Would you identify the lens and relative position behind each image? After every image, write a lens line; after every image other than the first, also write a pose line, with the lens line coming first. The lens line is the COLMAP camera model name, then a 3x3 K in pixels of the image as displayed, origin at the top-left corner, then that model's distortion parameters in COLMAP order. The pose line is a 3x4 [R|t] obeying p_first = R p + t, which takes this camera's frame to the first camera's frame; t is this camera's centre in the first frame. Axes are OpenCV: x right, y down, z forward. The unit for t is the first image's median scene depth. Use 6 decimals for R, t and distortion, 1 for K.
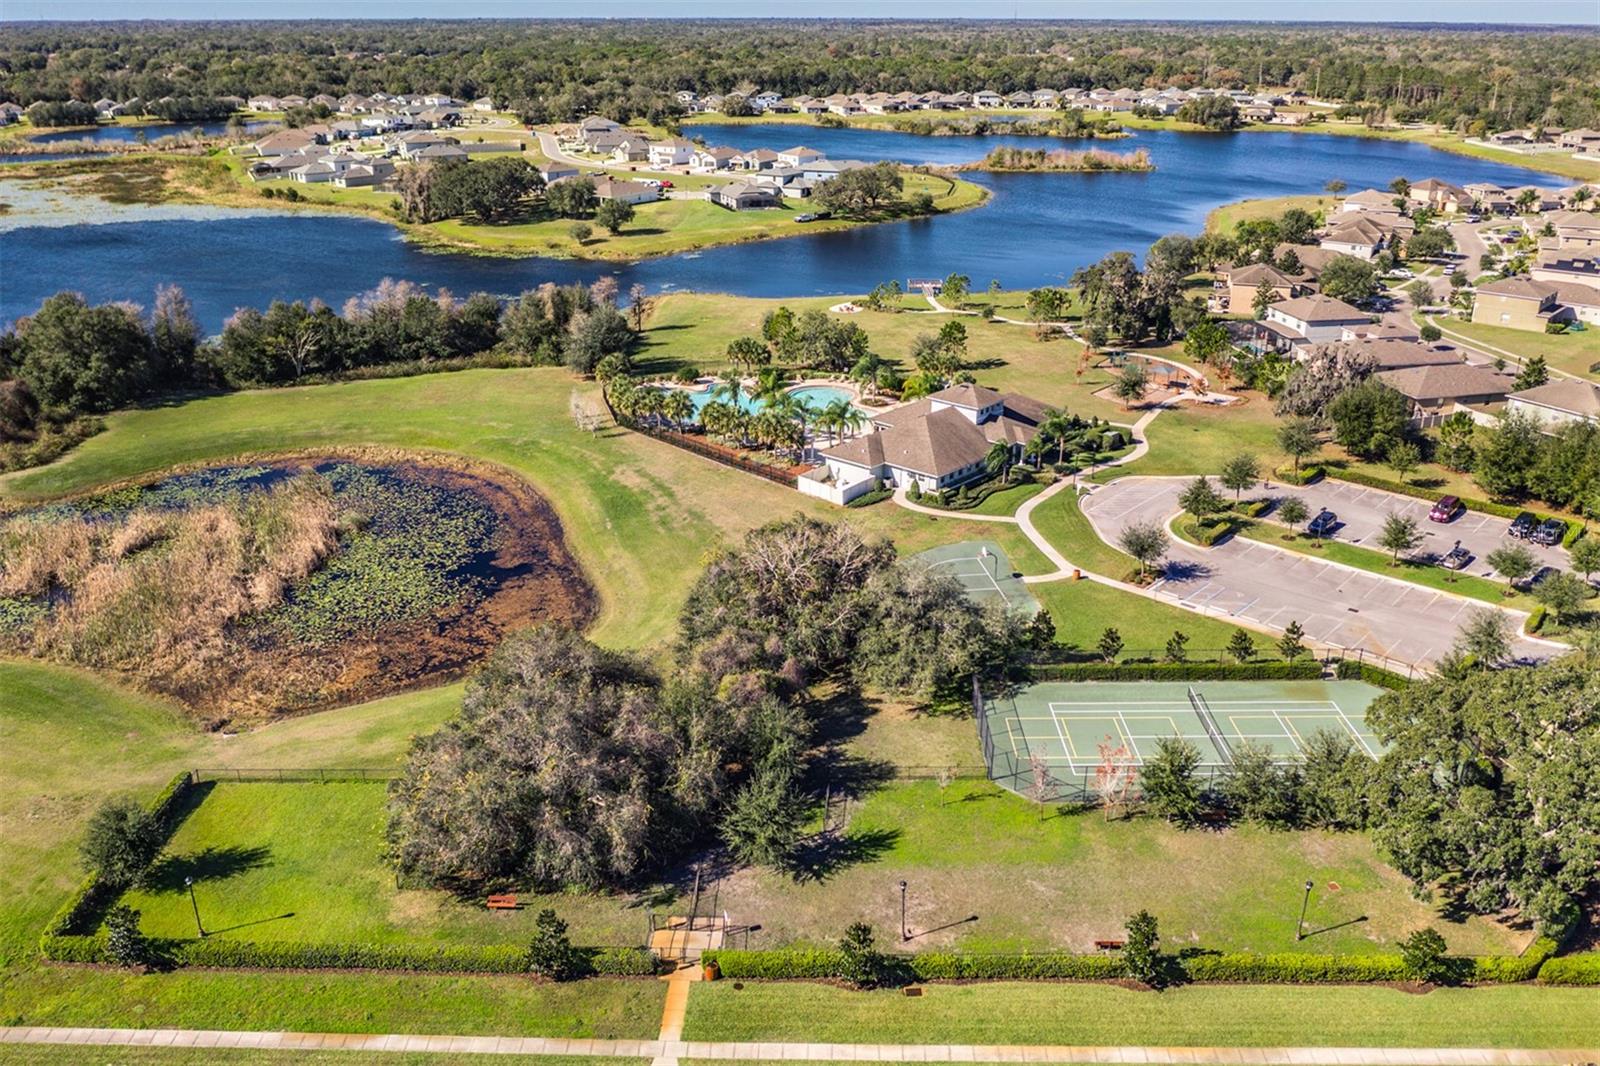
lens RADIAL K [[1282.0, 0, 800.0], [0, 1282.0, 533.0], [0, 0, 1]] dist [-0.015285, -0.002853]
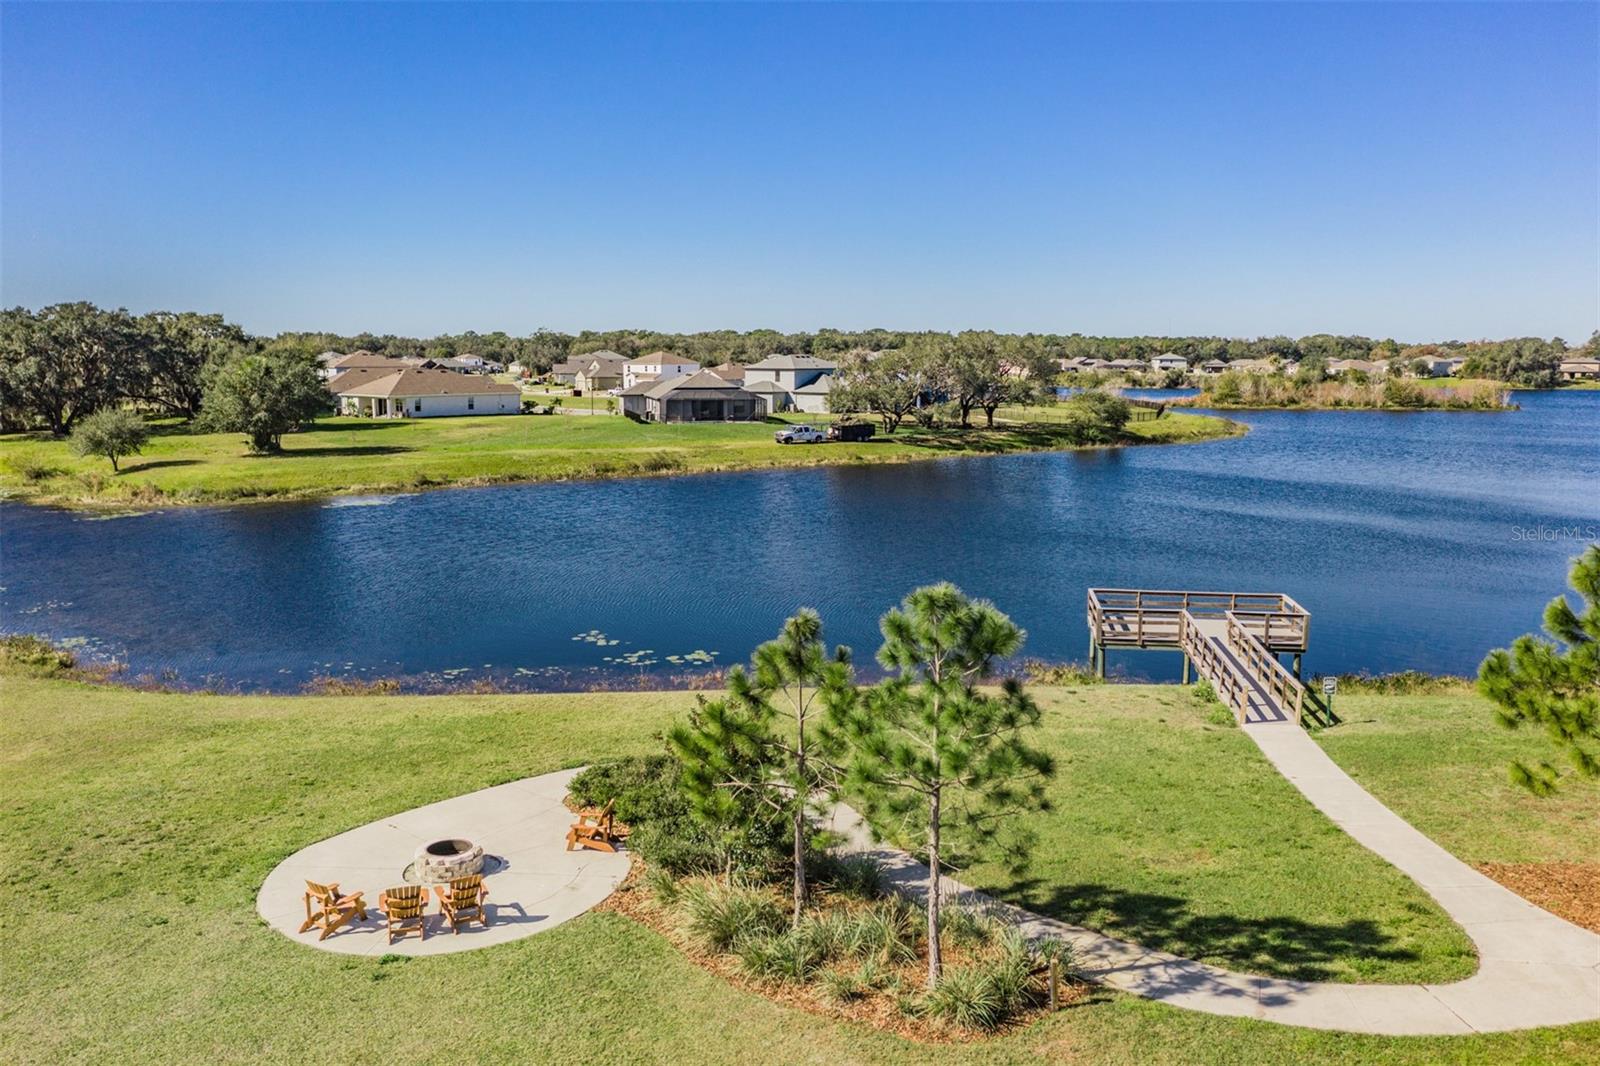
lens RADIAL K [[1282.0, 0, 800.0], [0, 1282.0, 533.0], [0, 0, 1]] dist [-0.015285, -0.002853]
pose [[0.992676, 0.017937, -0.119465, 0.046679], [-0.046120, 0.970282, -0.237541, -0.114485], [0.111654, 0.241311, 0.964003, 0.585139]]
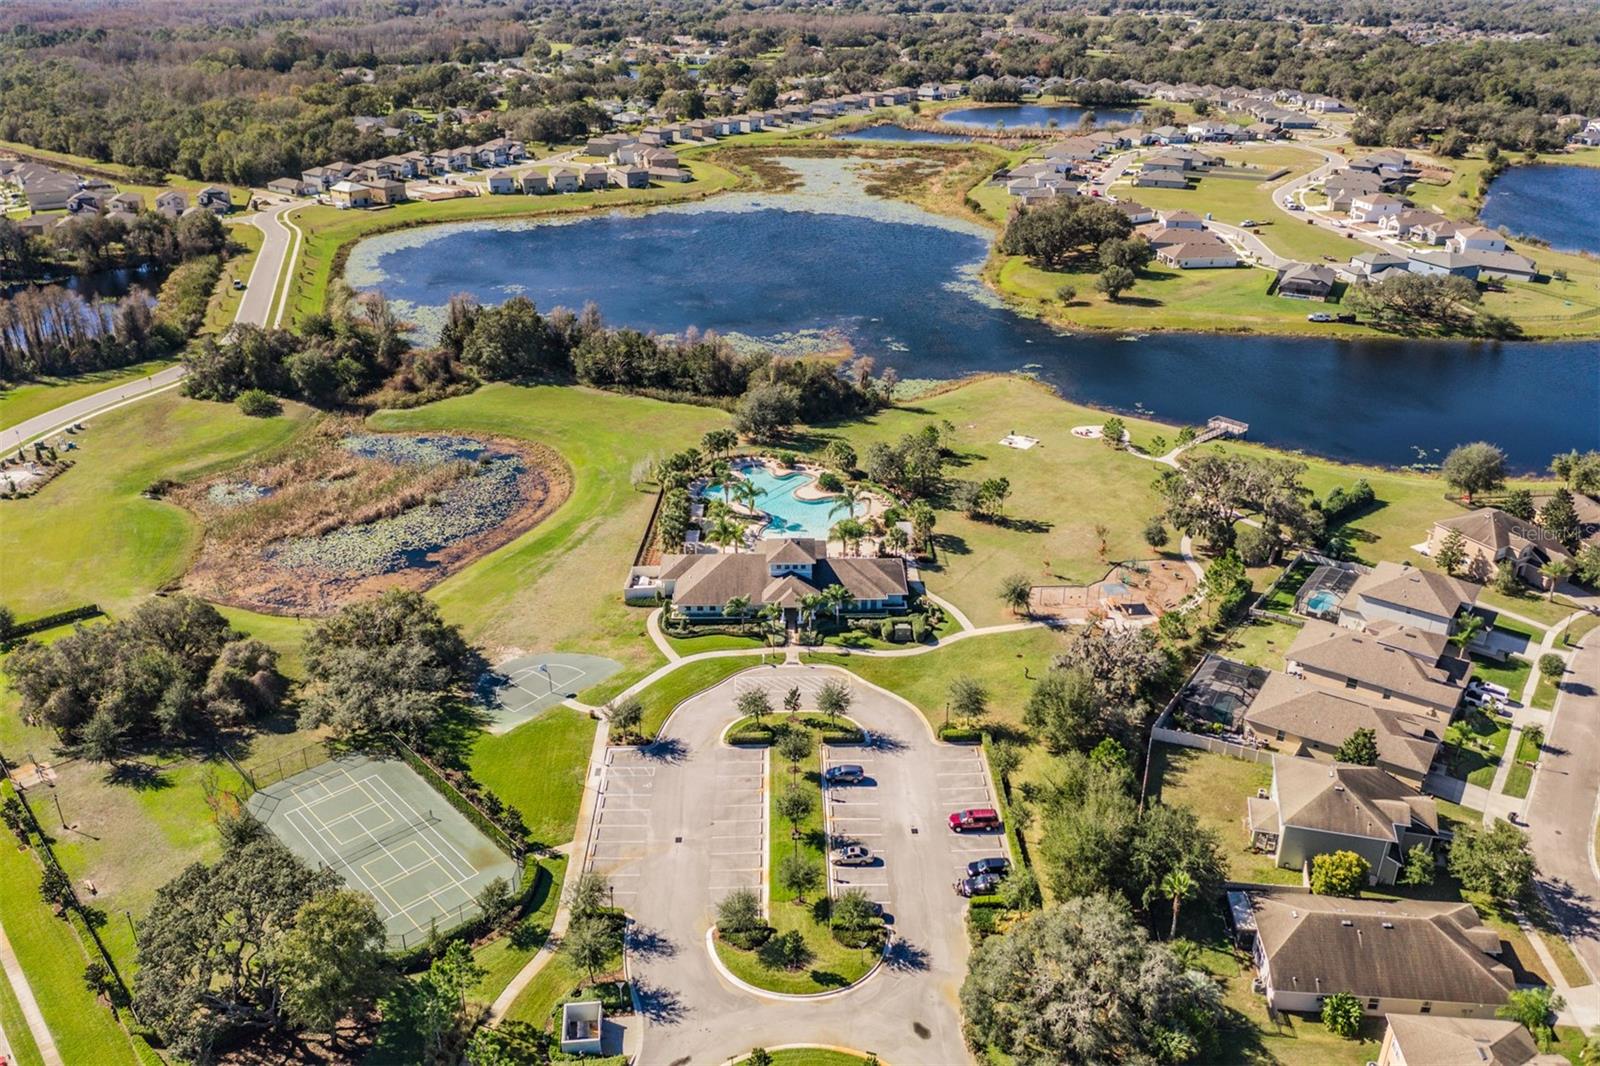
lens RADIAL K [[1282.0, 0, 800.0], [0, 1282.0, 533.0], [0, 0, 1]] dist [-0.015285, -0.002853]
pose [[0.677559, 0.302389, -0.670429, 0.383979], [-0.273636, 0.949773, 0.151837, -0.127152], [0.682669, 0.080575, 0.726272, 0.086389]]
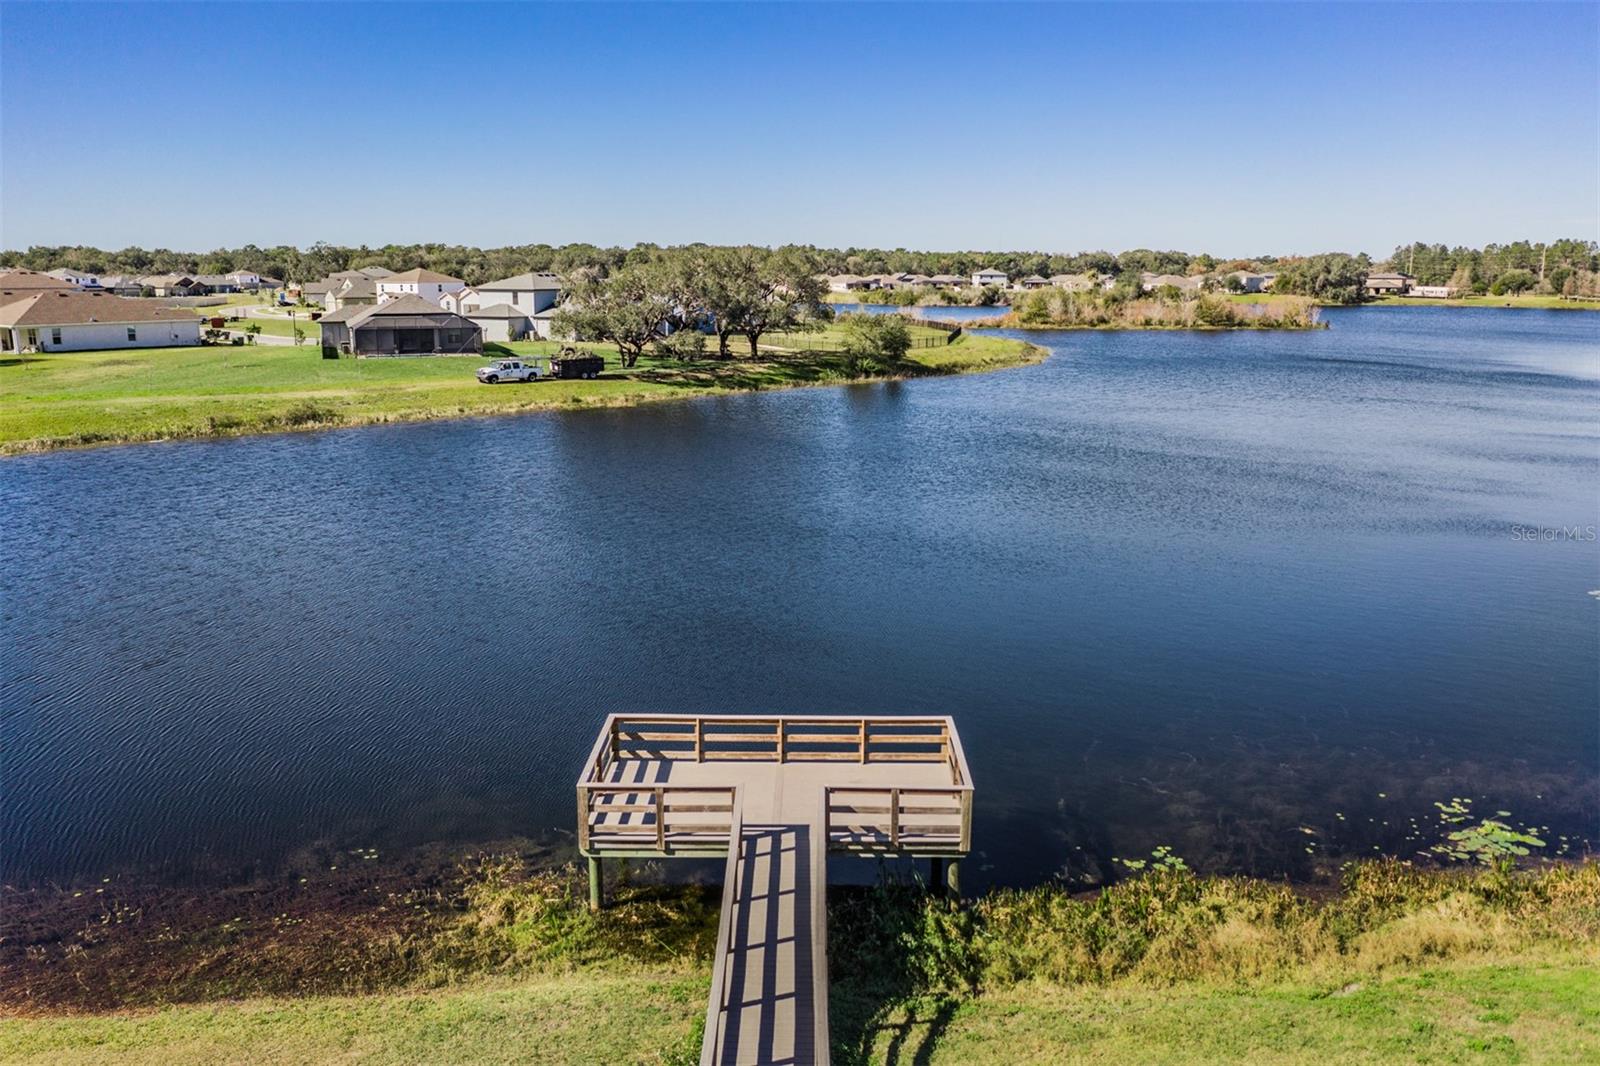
lens RADIAL K [[1282.0, 0, 800.0], [0, 1282.0, 533.0], [0, 0, 1]] dist [-0.015285, -0.002853]
pose [[0.999988, 0.000075, 0.004879, 0.069930], [0.000791, 0.984168, -0.177237, -0.137709], [-0.004815, 0.177239, 0.984156, 0.640395]]
